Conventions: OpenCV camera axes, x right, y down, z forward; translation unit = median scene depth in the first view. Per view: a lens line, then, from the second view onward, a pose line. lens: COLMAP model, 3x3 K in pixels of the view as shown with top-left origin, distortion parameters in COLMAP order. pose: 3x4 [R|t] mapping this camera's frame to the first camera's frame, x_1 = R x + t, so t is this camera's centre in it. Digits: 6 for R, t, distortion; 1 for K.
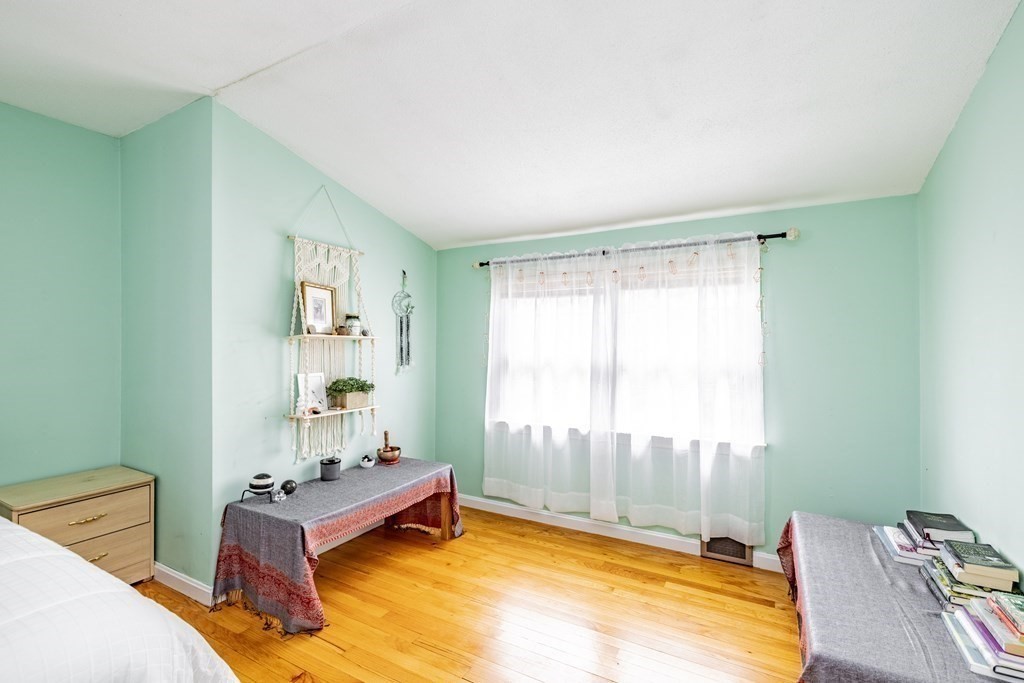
lens RADIAL K [[446.3, 0, 517.1], [0, 446.3, 340.4], [0, 0, 1]] dist [0.002240, -0.000514]
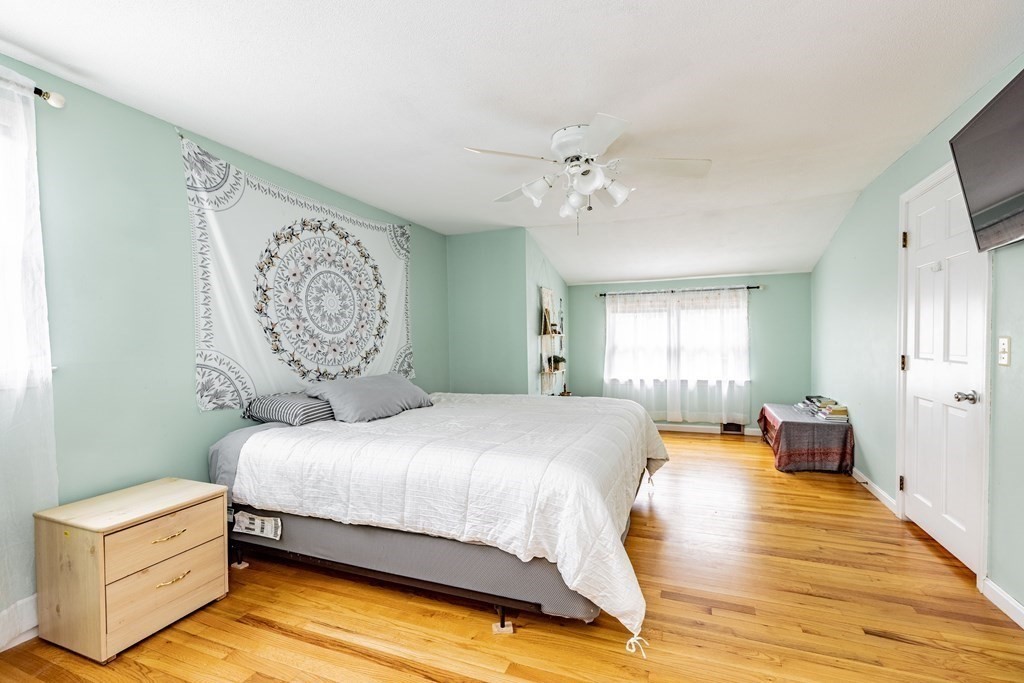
lens RADIAL K [[446.3, 0, 517.1], [0, 446.3, 352.1], [0, 0, 1]] dist [0.002240, -0.000514]
pose [[0.990945, -0.021779, 0.132493, -0.849908], [0.016876, 0.999134, 0.038021, -0.011997], [-0.133206, -0.035441, 0.990454, -1.007383]]
